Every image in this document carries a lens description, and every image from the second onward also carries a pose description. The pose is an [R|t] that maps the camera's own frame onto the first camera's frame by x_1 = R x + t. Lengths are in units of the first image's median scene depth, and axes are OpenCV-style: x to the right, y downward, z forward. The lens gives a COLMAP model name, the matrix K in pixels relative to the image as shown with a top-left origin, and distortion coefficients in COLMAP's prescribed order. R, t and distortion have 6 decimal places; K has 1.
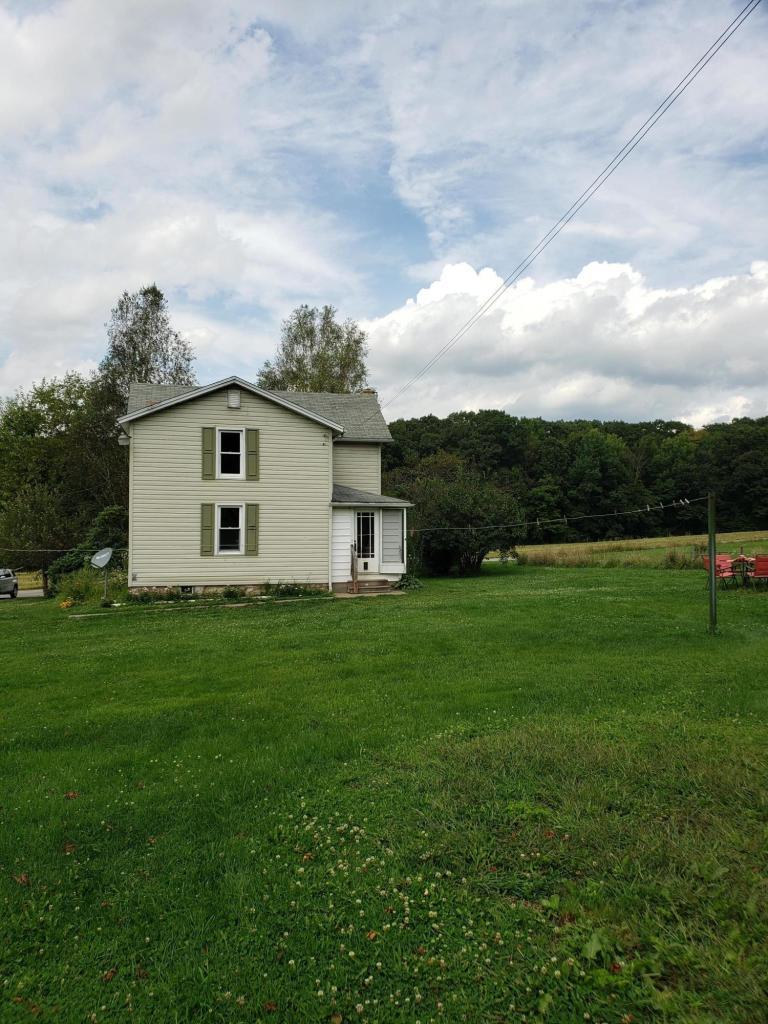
lens RADIAL K [[795.9, 0, 386.5], [0, 795.9, 510.5], [0, 0, 1]] dist [0.014575, -0.004817]
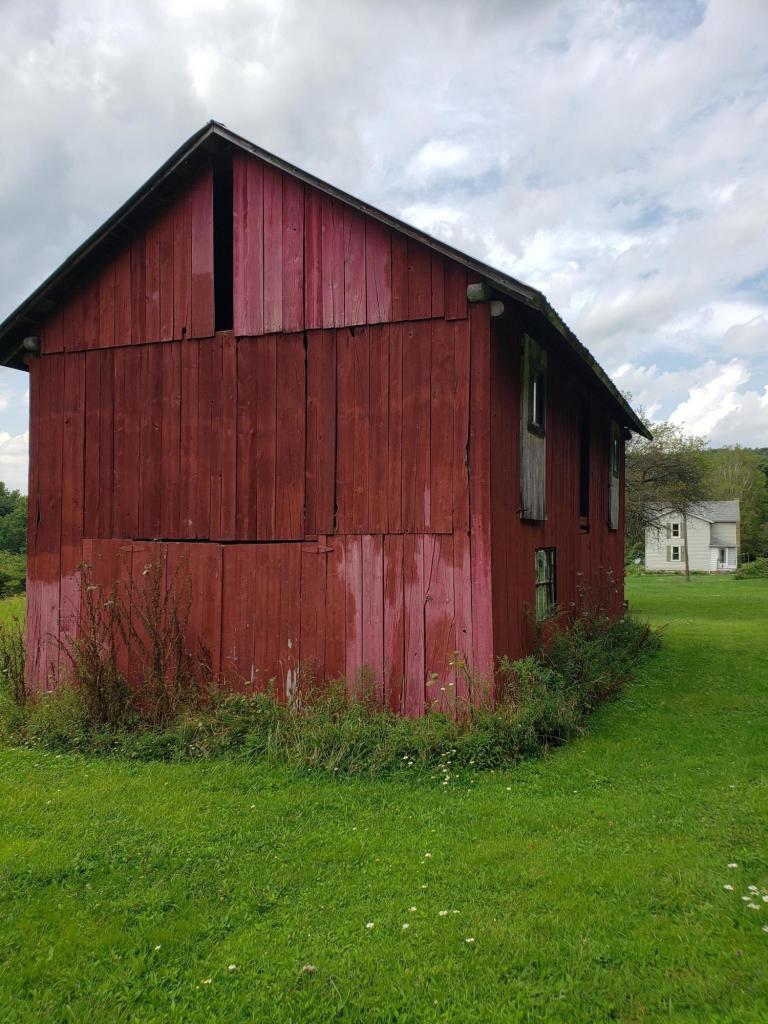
lens RADIAL K [[795.9, 0, 383.2], [0, 795.9, 512.2], [0, 0, 1]] dist [0.014575, -0.004817]
pose [[0.803164, -0.015728, -0.595551, 0.794318], [0.011659, 0.999875, -0.010682, -0.125254], [0.595644, 0.001636, 0.803247, -2.360364]]
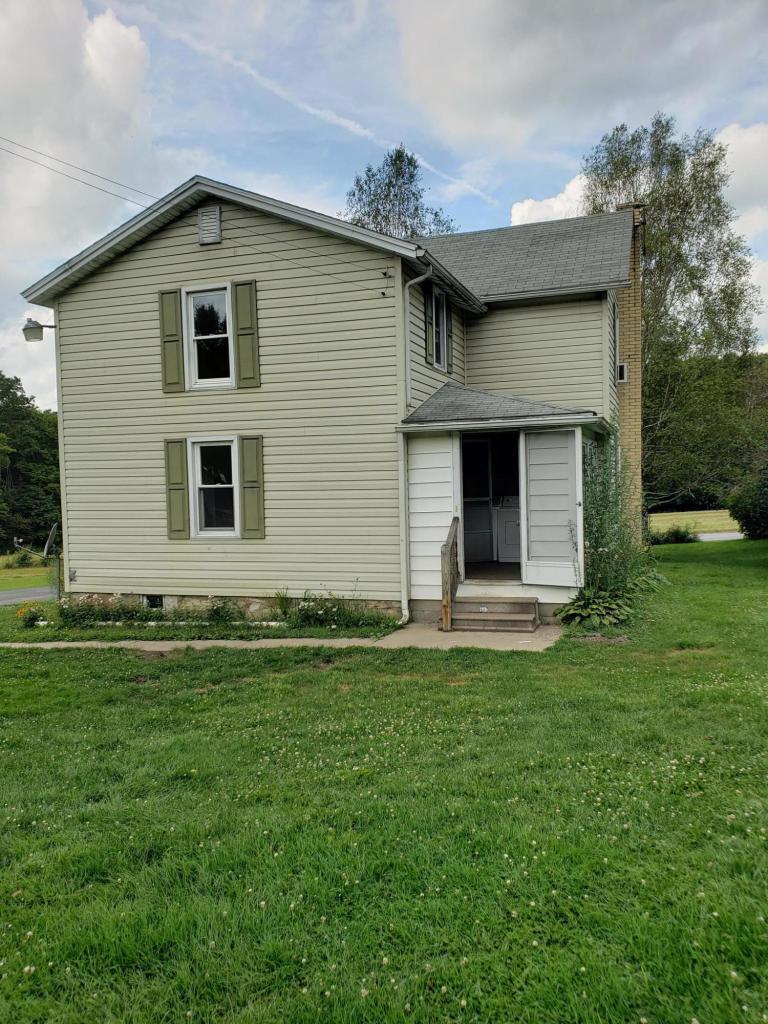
lens RADIAL K [[795.9, 0, 381.1], [0, 795.9, 514.9], [0, 0, 1]] dist [0.014575, -0.004817]
pose [[0.829450, 0.002558, -0.558576, 0.175597], [0.038529, 0.997346, 0.061779, 0.013435], [0.557251, -0.072764, 0.827150, 0.631952]]
